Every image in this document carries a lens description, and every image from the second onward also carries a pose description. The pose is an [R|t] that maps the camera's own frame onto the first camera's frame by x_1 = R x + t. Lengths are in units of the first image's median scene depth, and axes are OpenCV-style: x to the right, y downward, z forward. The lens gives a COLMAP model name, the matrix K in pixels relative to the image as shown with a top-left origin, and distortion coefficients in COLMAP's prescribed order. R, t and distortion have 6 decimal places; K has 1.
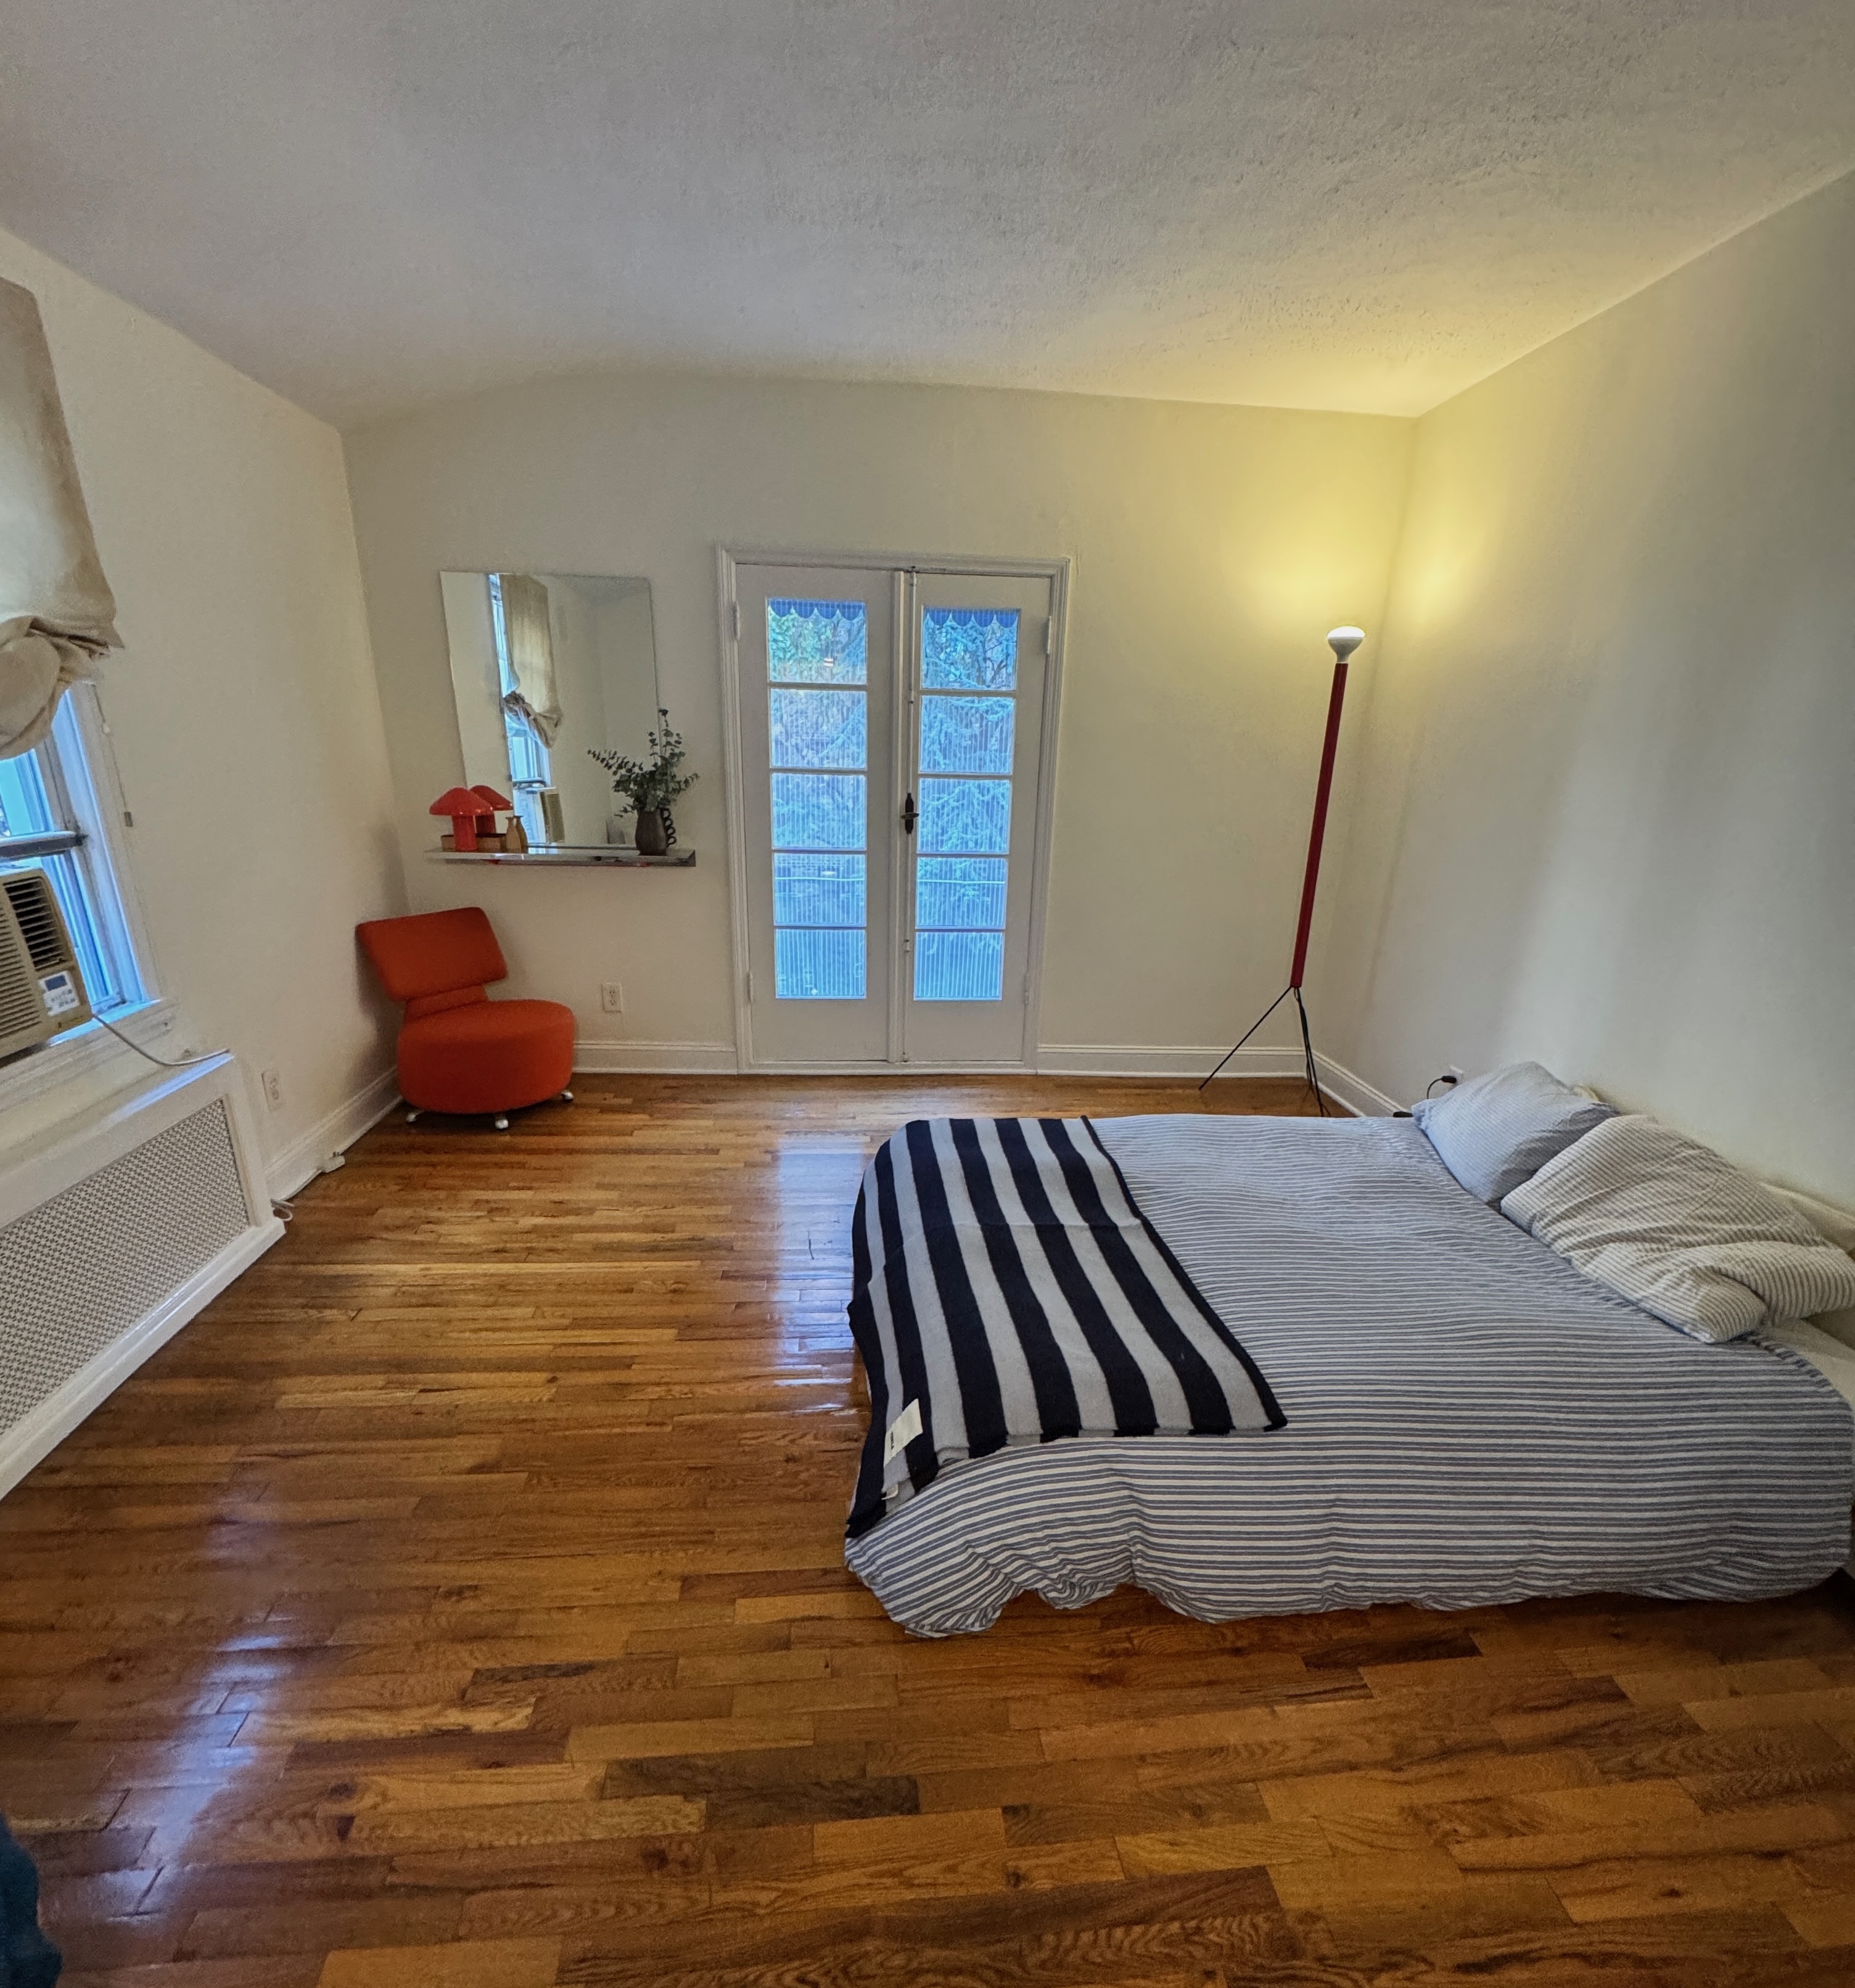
lens RADIAL K [[972.3, 0, 926.0], [0, 972.3, 1101.5], [0, 0, 1]] dist [-0.002273, 0.000343]
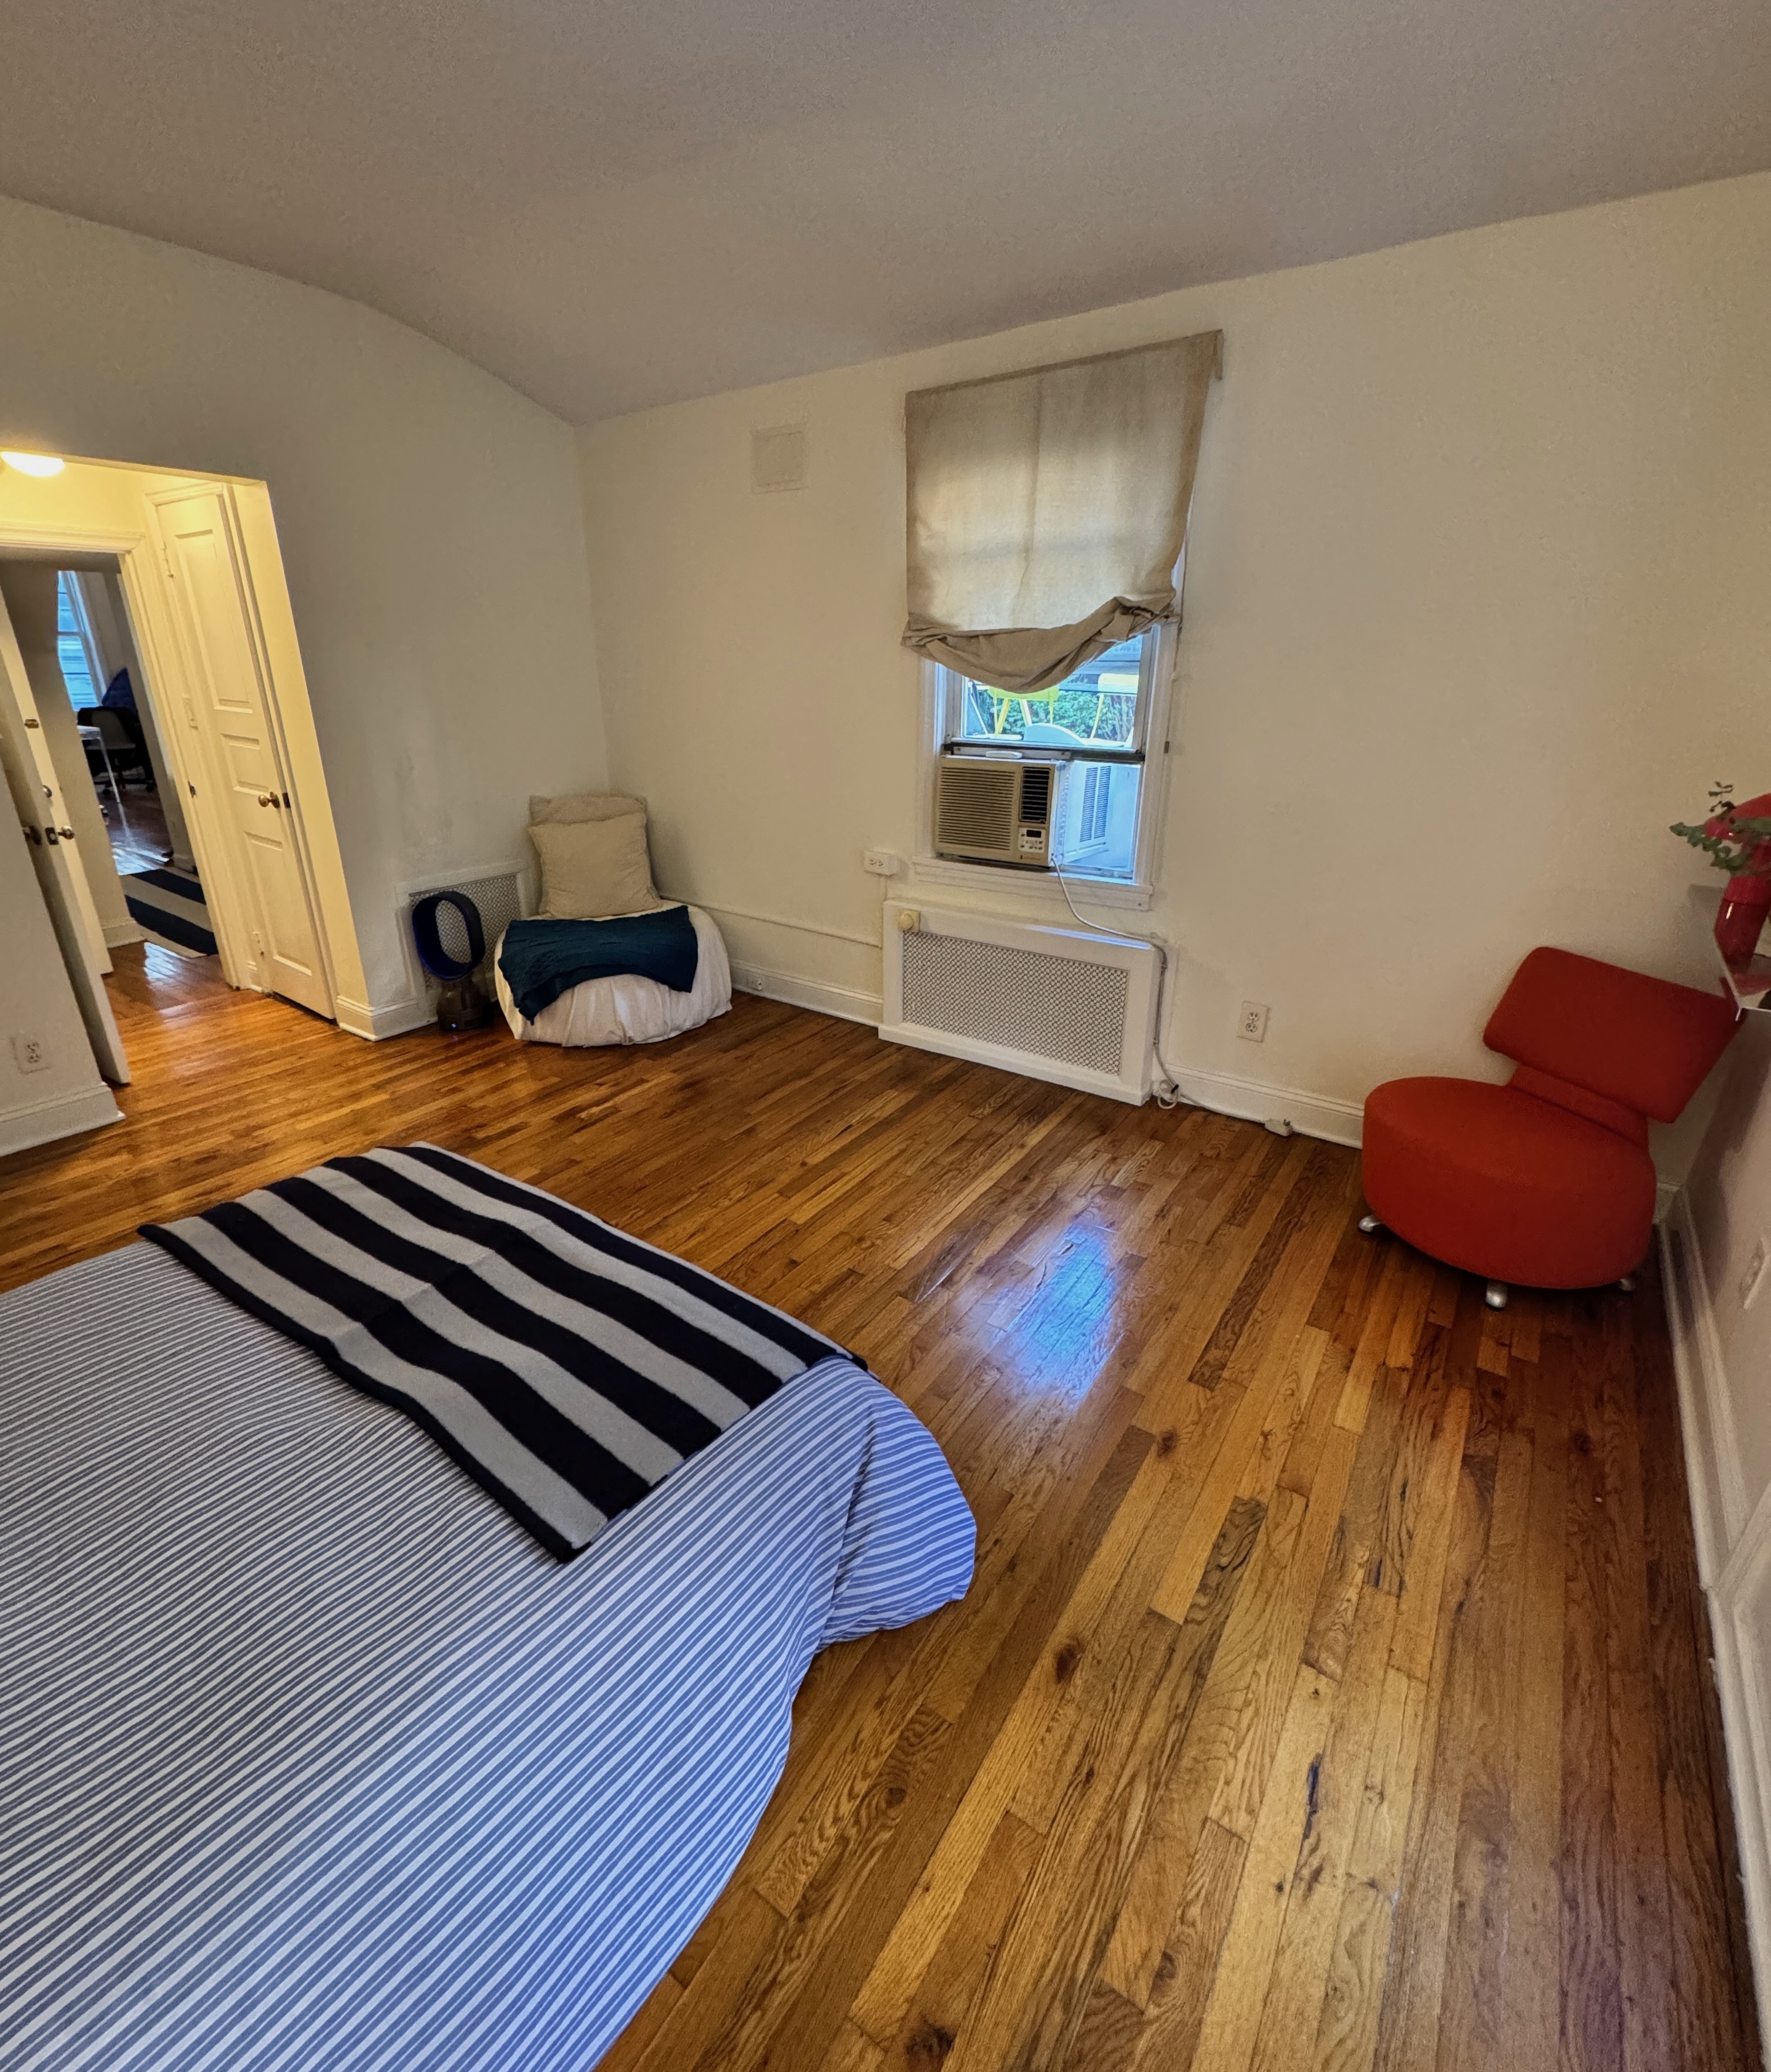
lens RADIAL K [[945.1, 0, 885.6], [0, 945.1, 1024.2], [0, 0, 1]] dist [-0.004313, 0.000090]
pose [[-0.646942, 0.248849, -0.720792, 0.299617], [-0.290526, 0.793519, 0.534717, -0.414764], [0.705026, 0.555340, -0.441063, 1.104795]]
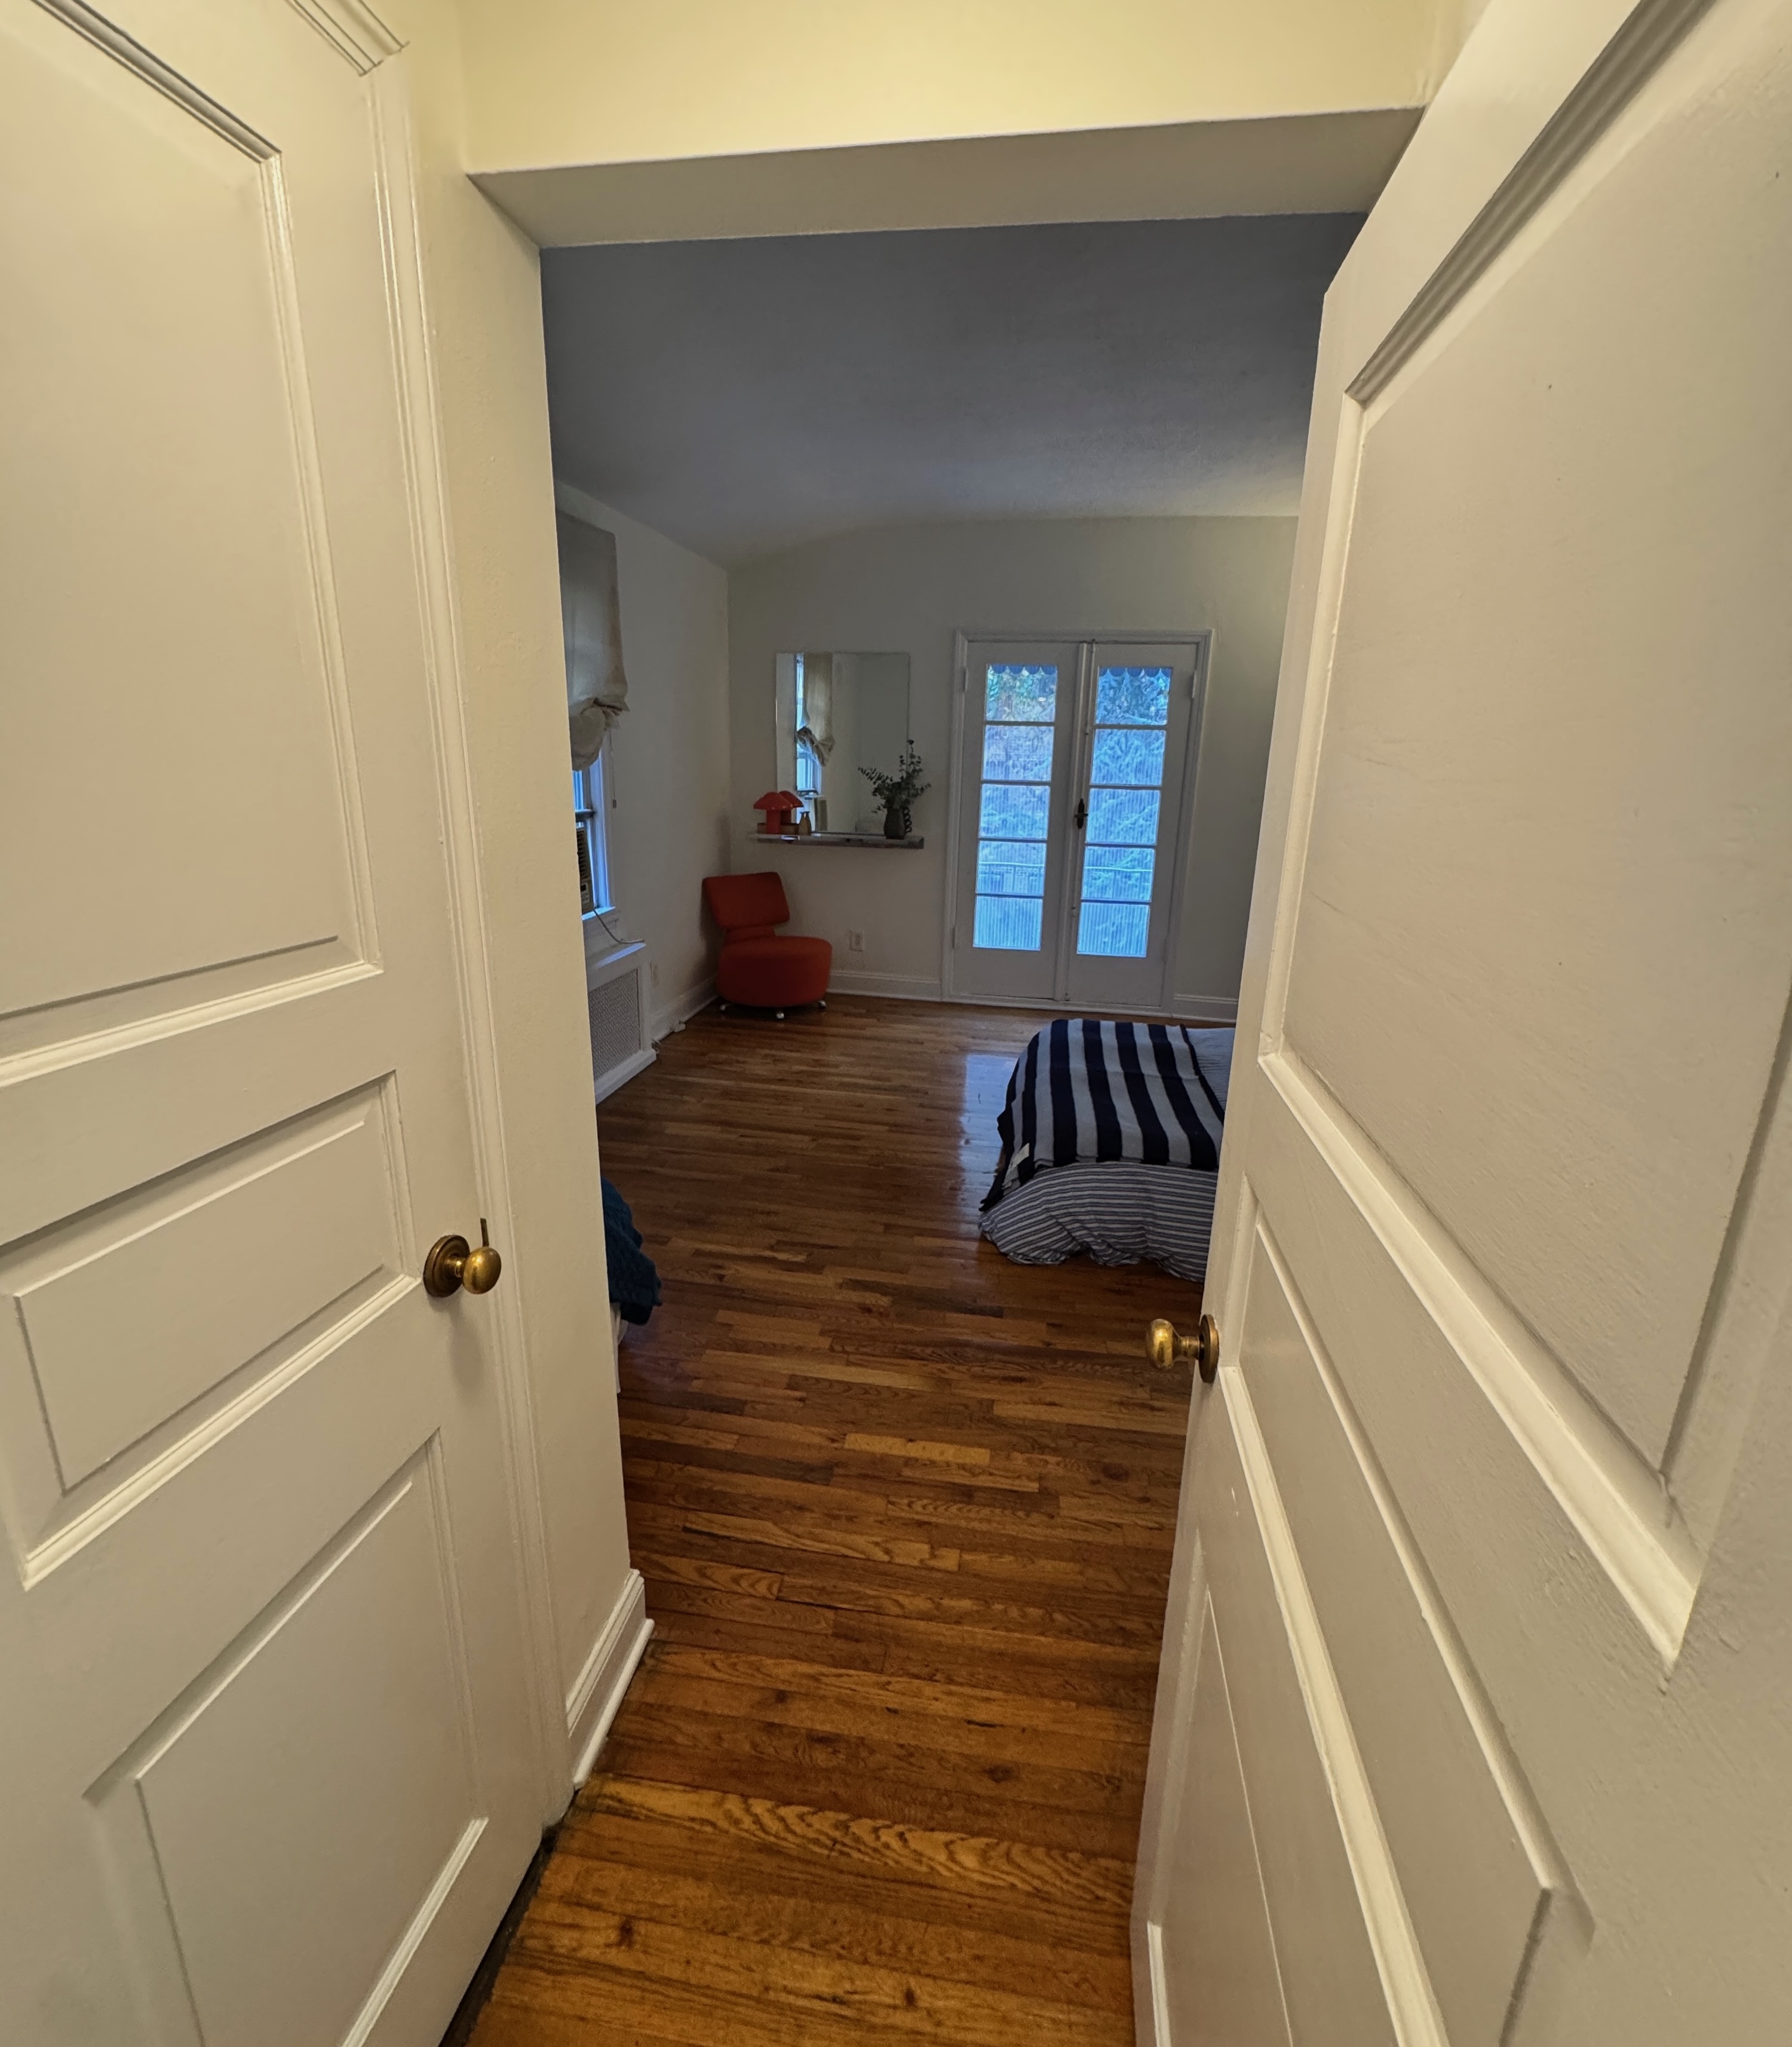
lens RADIAL K [[944.4, 0, 899.6], [0, 944.4, 1024.6], [0, 0, 1]] dist [-0.002181, 0.000152]
pose [[0.969293, 0.066074, -0.236865, 0.086499], [-0.085734, 0.993591, -0.073671, 0.142887], [0.230479, 0.091716, 0.968745, -0.381133]]
